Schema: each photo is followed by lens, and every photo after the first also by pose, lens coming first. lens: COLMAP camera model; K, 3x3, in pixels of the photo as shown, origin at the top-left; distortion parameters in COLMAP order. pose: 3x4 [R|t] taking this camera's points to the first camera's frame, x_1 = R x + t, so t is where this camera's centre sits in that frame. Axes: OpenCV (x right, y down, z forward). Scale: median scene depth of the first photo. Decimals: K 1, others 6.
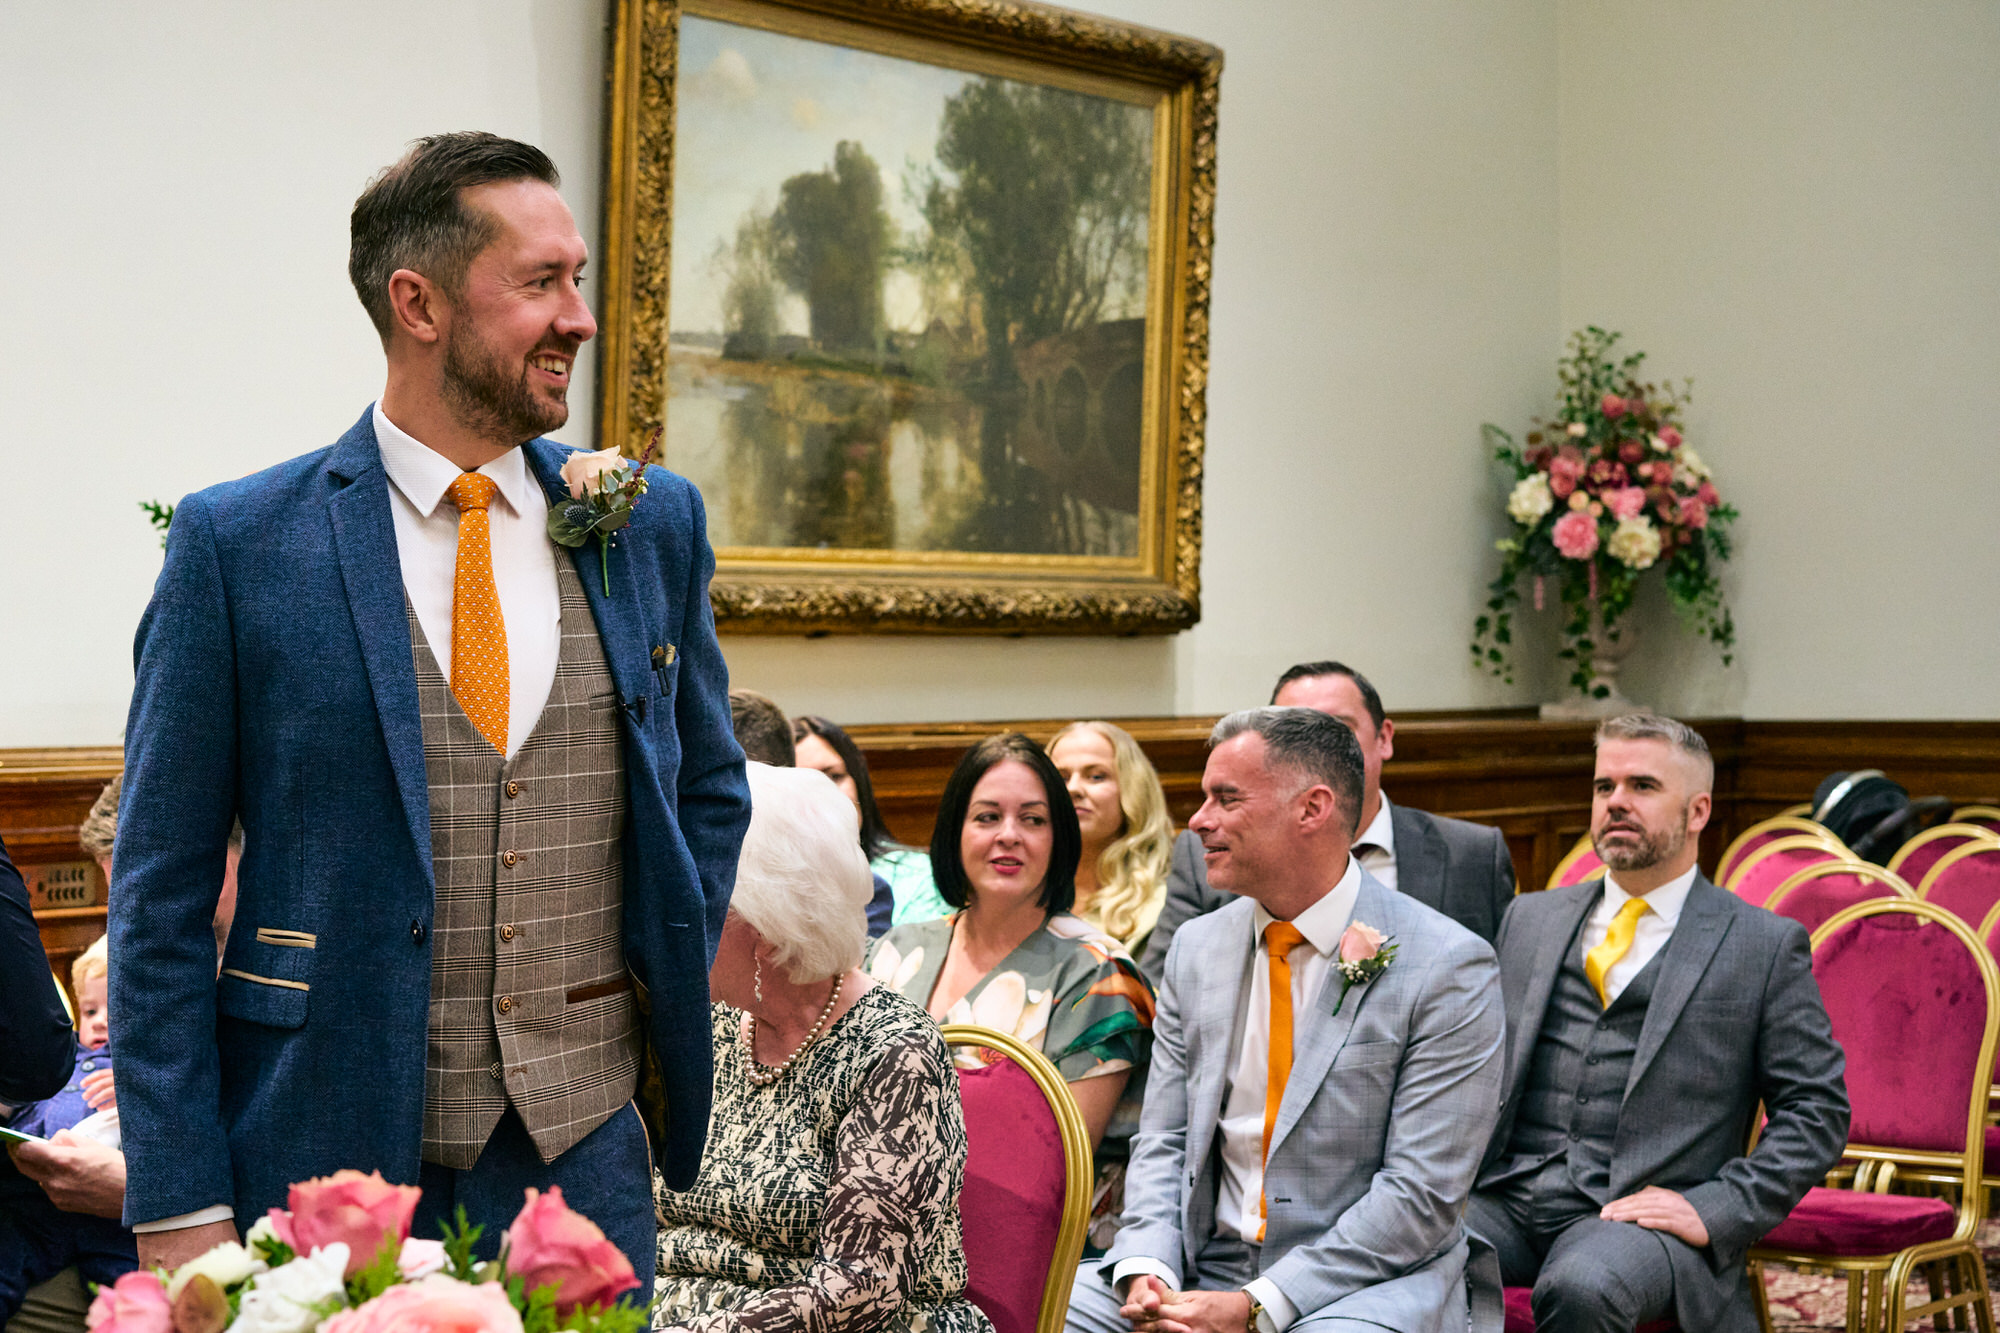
lens RADIAL K [[3202.4, 0, 953.5], [0, 3202.4, 658.1], [0, 0, 1]] dist [0.133752, -0.609175]
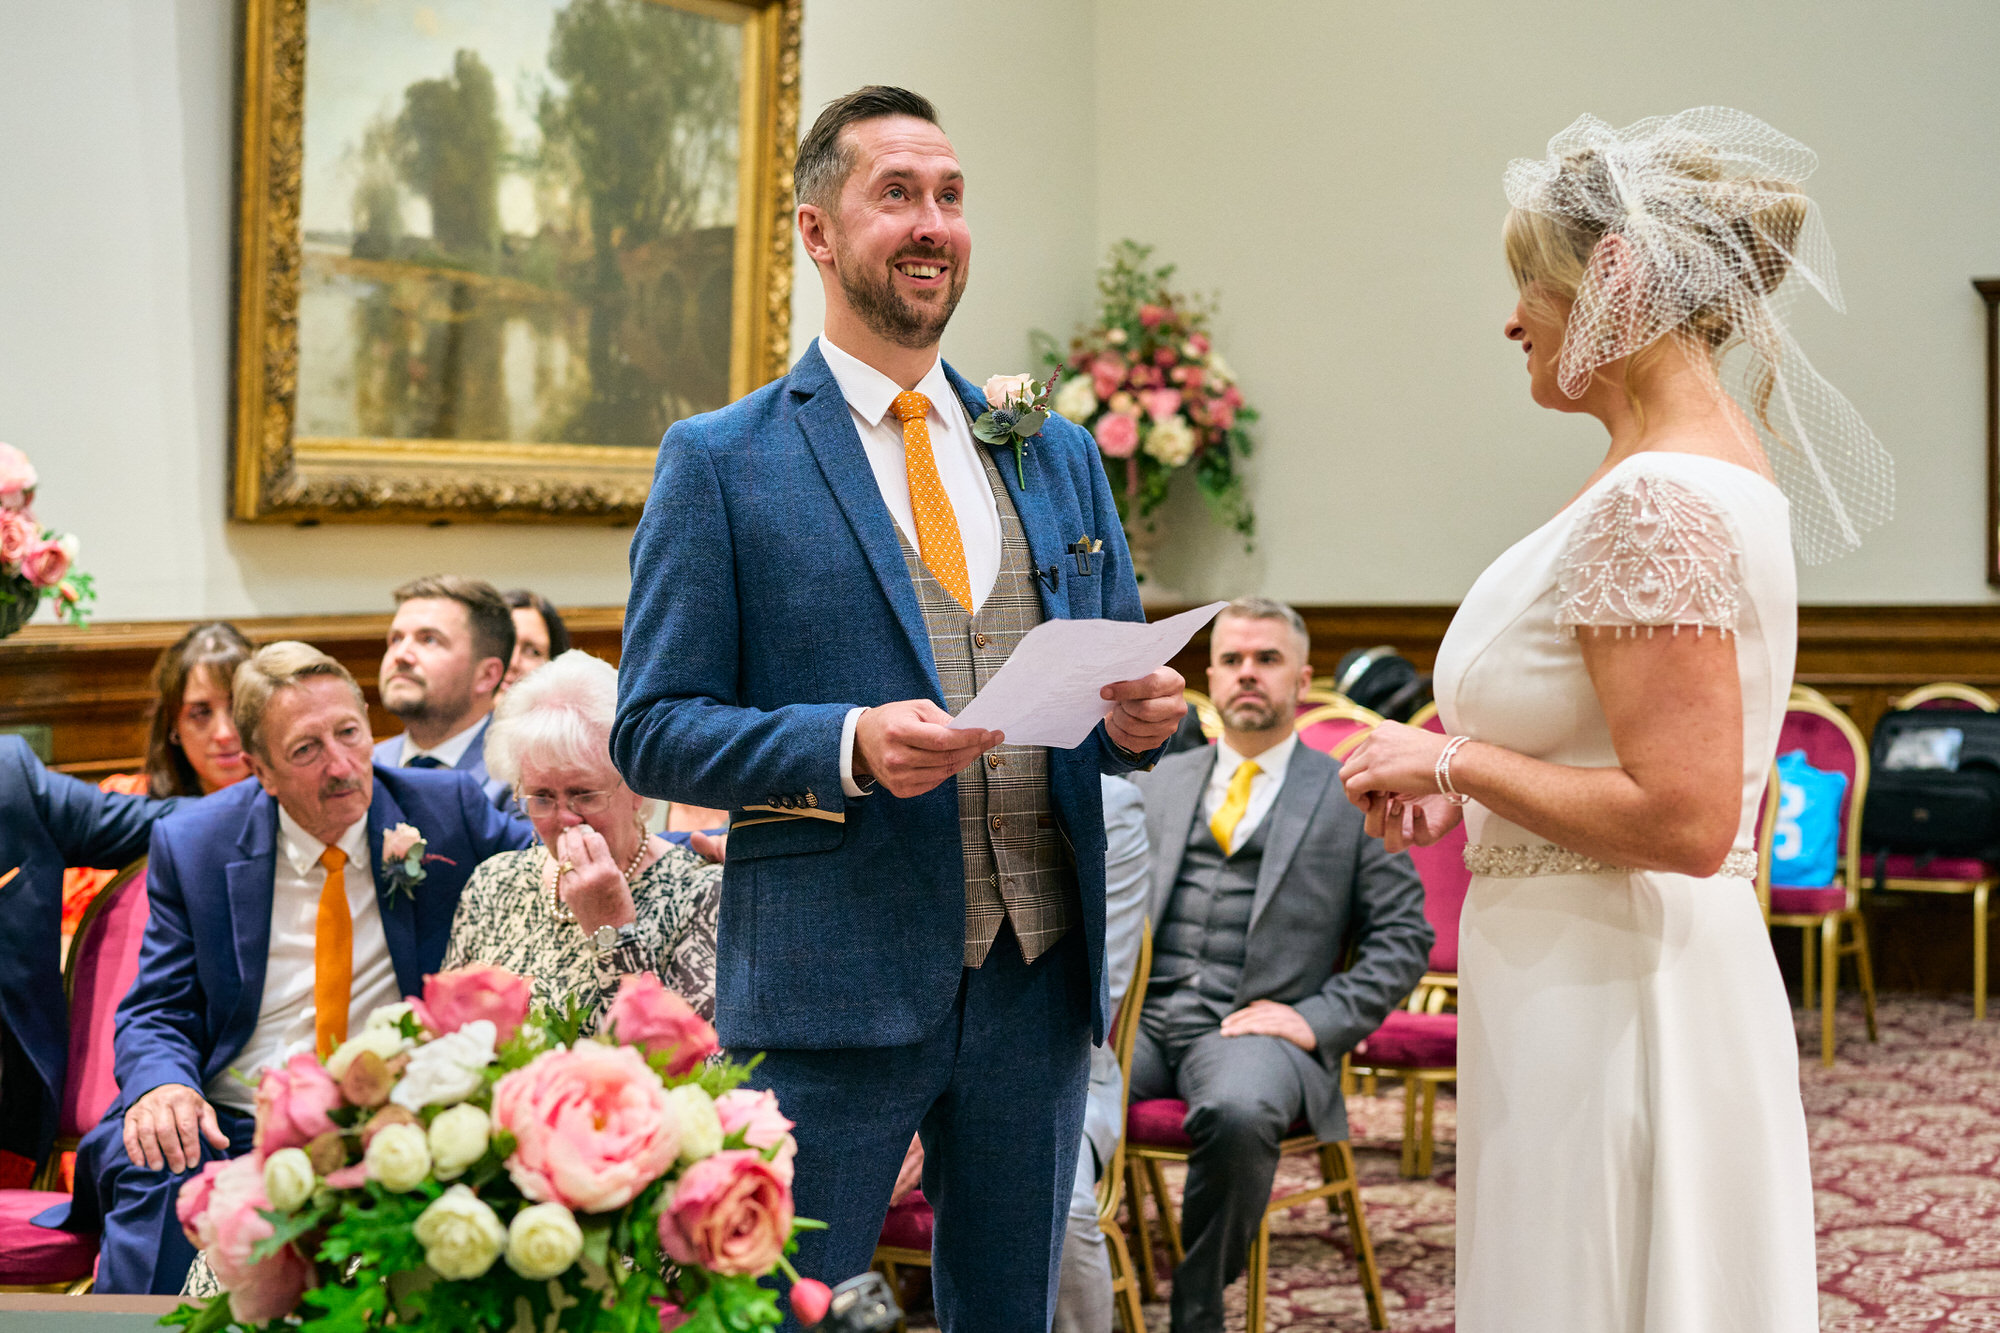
lens RADIAL K [[3125.8, 0, 1000.0], [0, 3125.8, 666.5], [0, 0, 1]] dist [0.144322, -0.602343]
pose [[0.983190, -0.006804, 0.182457, -0.045954], [0.000049, 0.999315, 0.037005, 0.001235], [-0.182584, -0.036374, 0.982517, -0.039151]]
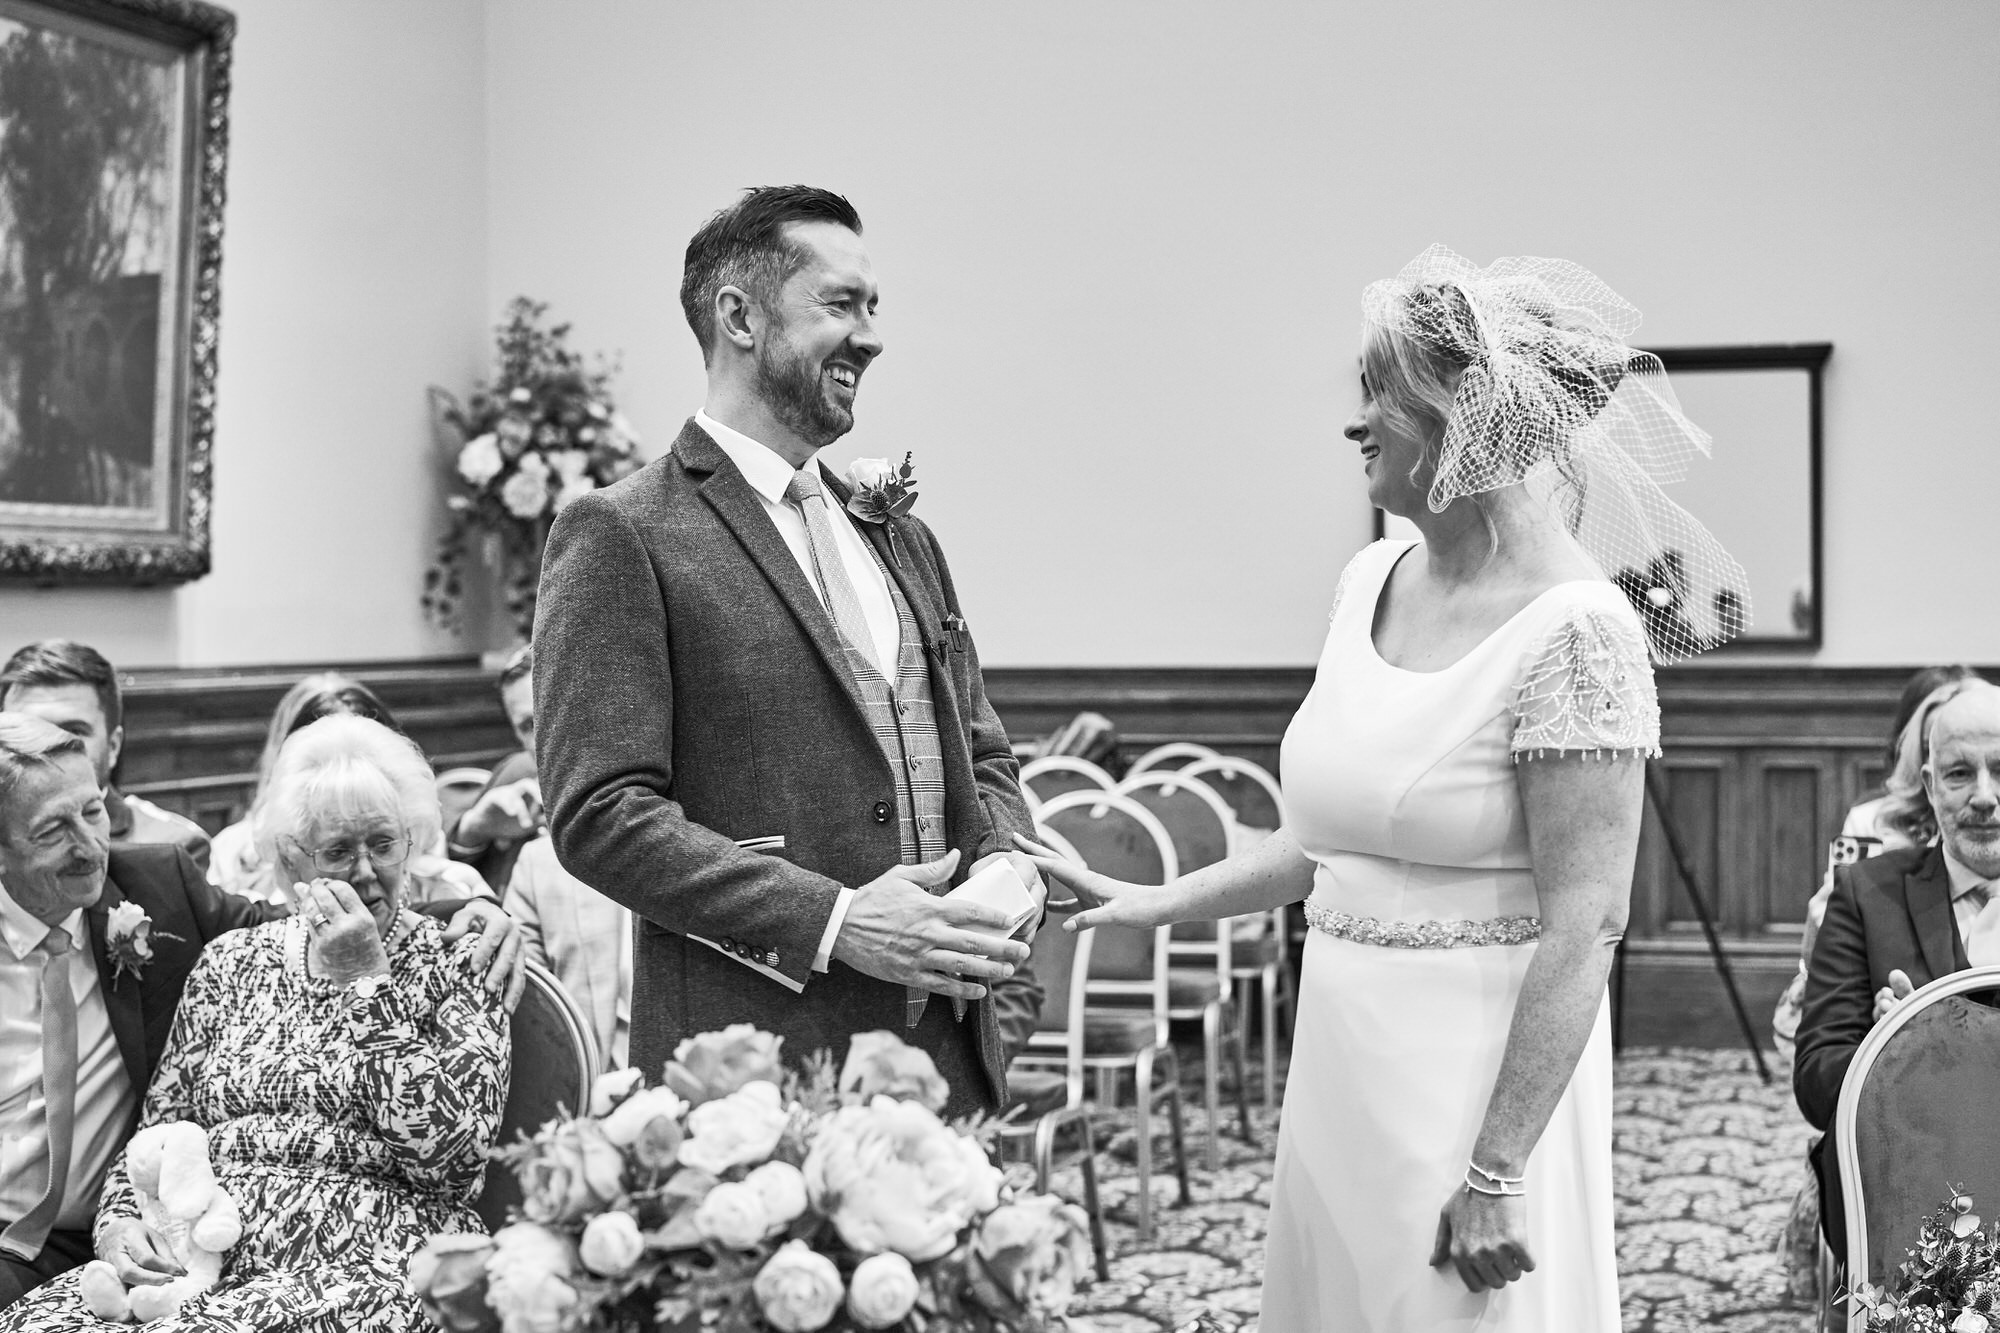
lens RADIAL K [[3202.4, 0, 953.5], [0, 3202.4, 658.1], [0, 0, 1]] dist [0.133752, -0.609175]
pose [[0.912043, -0.004649, 0.410068, -0.134227], [-0.001415, 0.999894, 0.014481, 0.000316], [-0.410092, -0.013787, 0.911940, -0.031720]]
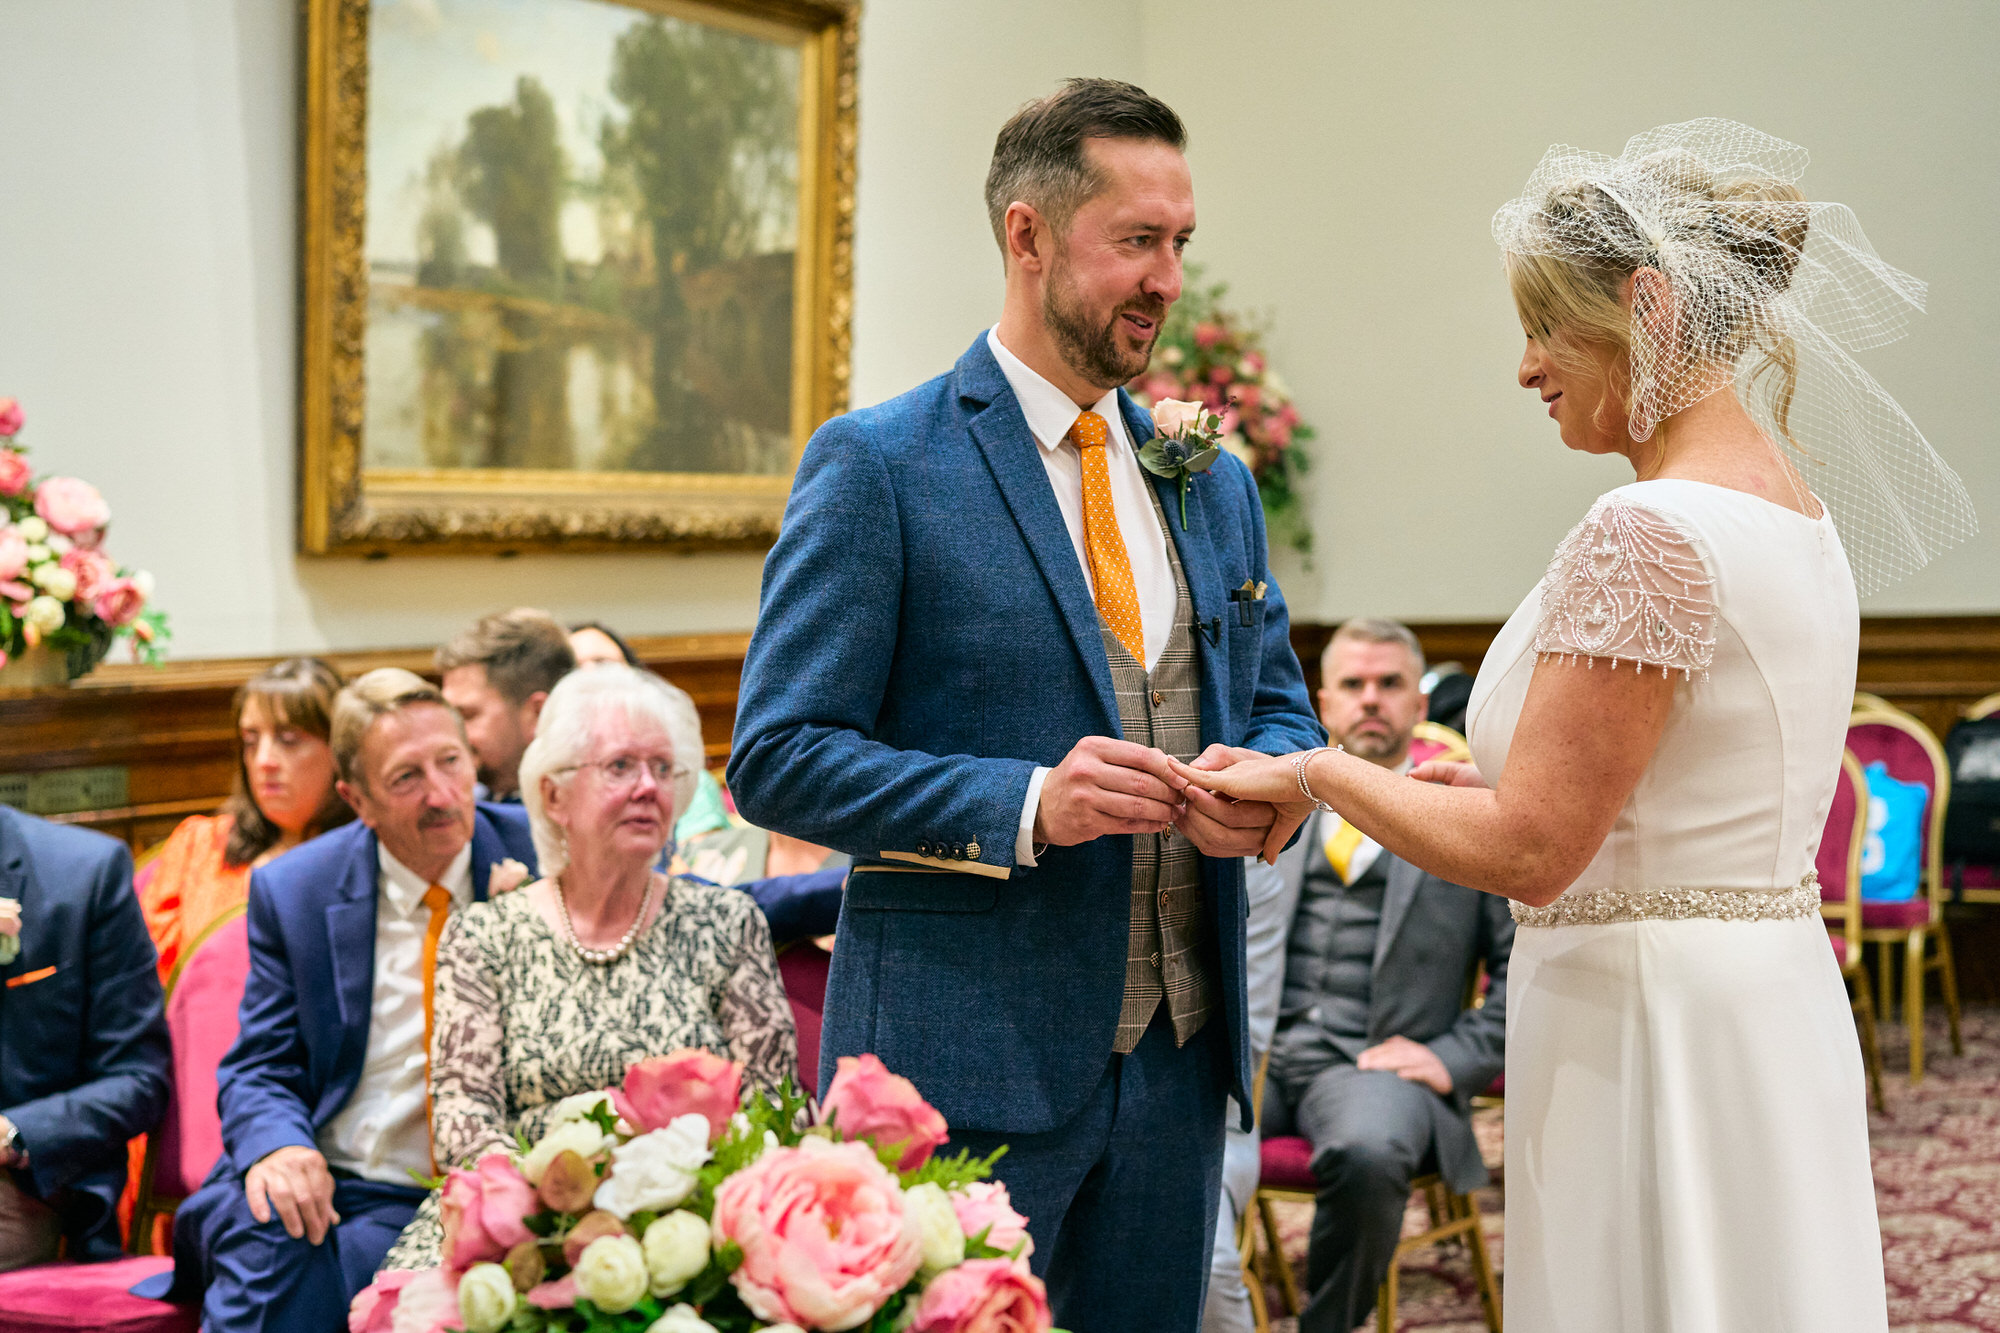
lens RADIAL K [[3058.1, 0, 1000.0], [0, 3058.1, 666.5], [0, 0, 1]] dist [0.188432, -0.808522]
pose [[0.983910, -0.020933, 0.177435, -0.057837], [0.015613, 0.999387, 0.031327, 0.000158], [-0.177982, -0.028052, 0.983634, -0.006018]]
